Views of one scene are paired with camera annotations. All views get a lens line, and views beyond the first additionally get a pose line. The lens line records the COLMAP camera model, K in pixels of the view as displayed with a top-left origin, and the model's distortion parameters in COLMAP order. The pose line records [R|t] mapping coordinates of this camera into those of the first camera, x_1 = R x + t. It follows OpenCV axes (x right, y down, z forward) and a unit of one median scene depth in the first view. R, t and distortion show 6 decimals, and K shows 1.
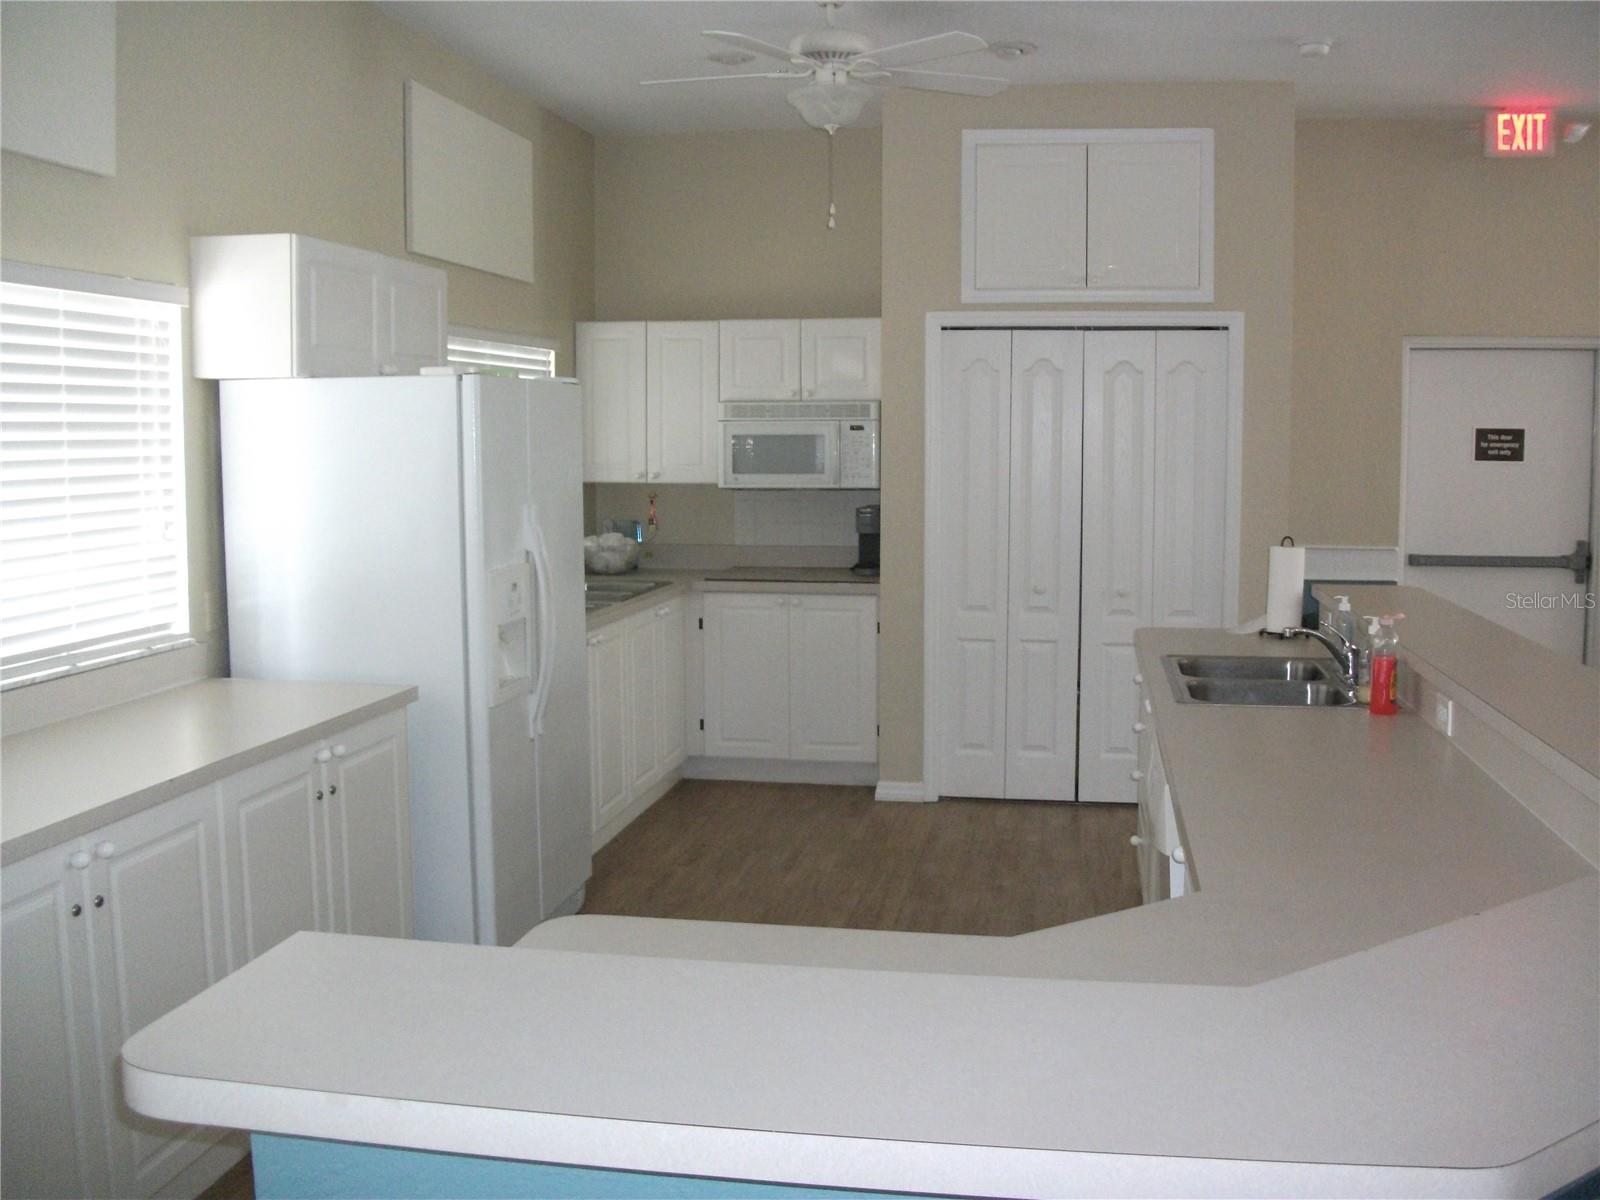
lens RADIAL K [[1582.0, 0, 802.4], [0, 1582.0, 599.5], [0, 0, 1]] dist [-0.093605, 0.000000]
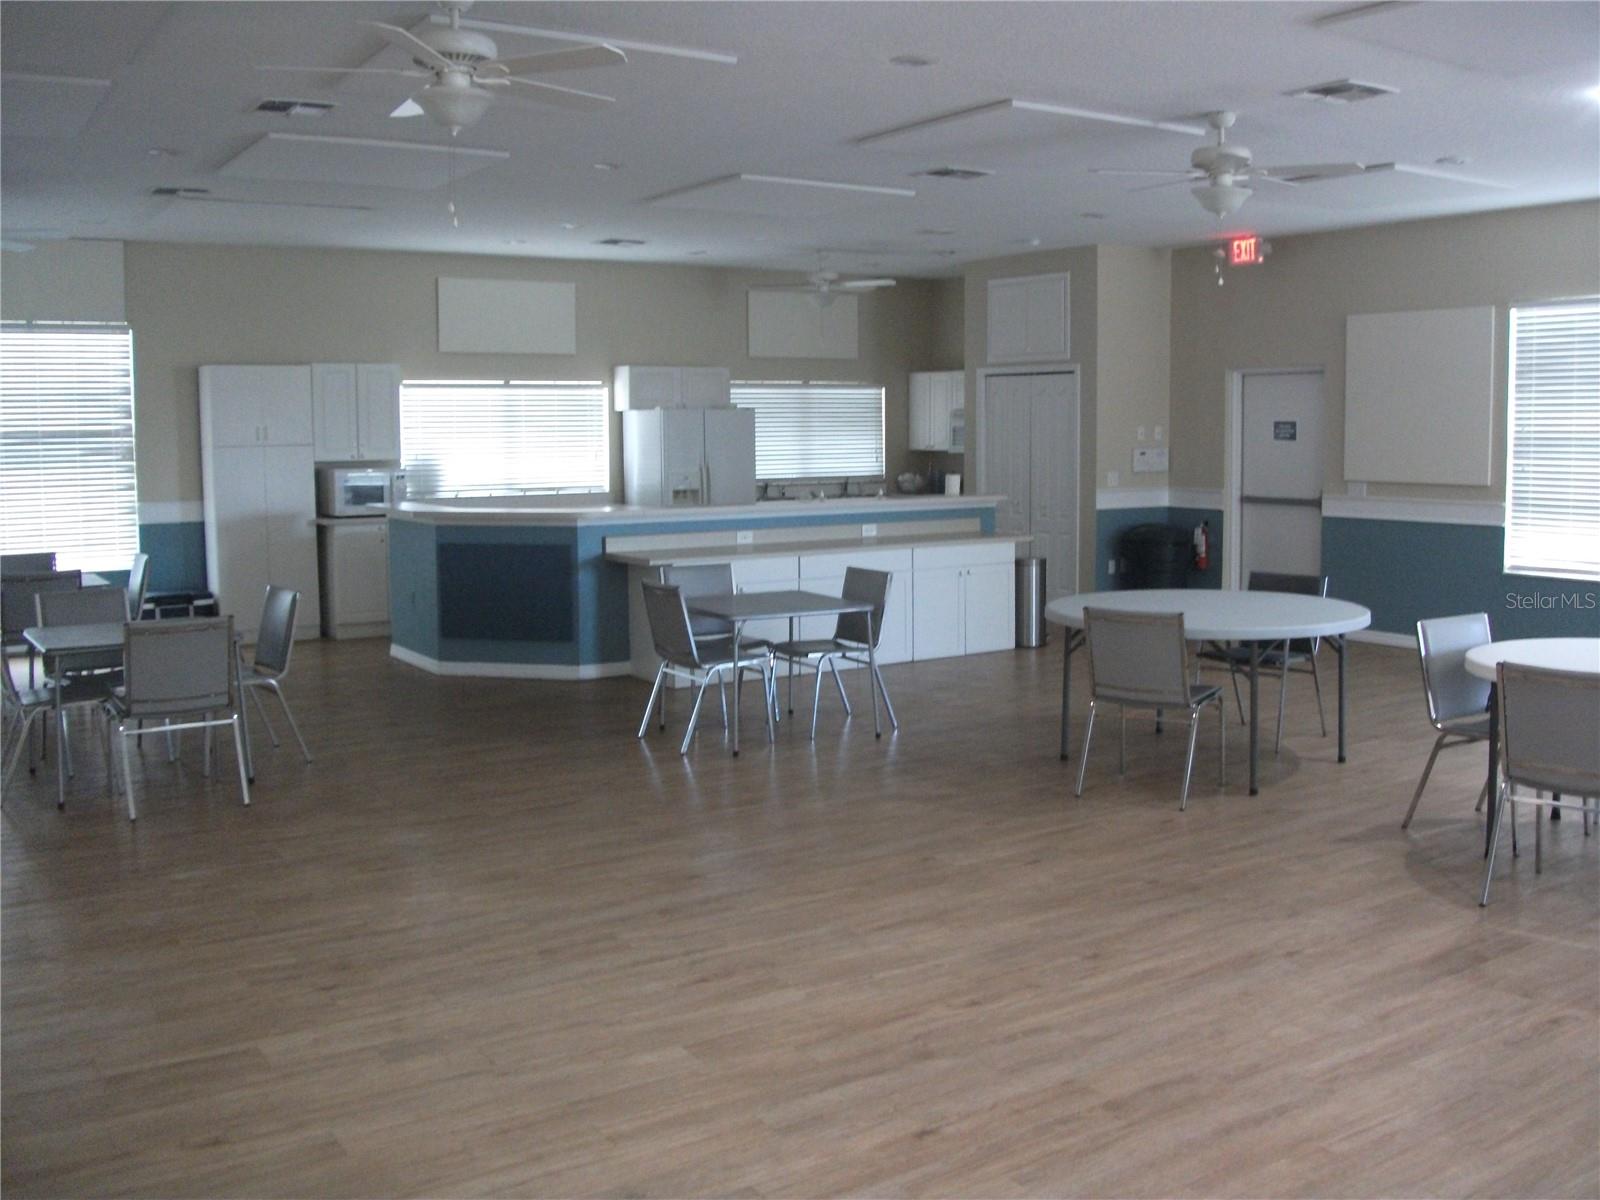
lens RADIAL K [[1582.0, 0, 801.2], [0, 1582.0, 597.9], [0, 0, 1]] dist [-0.093605, 0.000000]
pose [[0.646995, 0.079170, -0.758373, 1.533196], [-0.071763, 0.996503, 0.042807, 0.048455], [0.759110, 0.026727, 0.650414, -0.527337]]
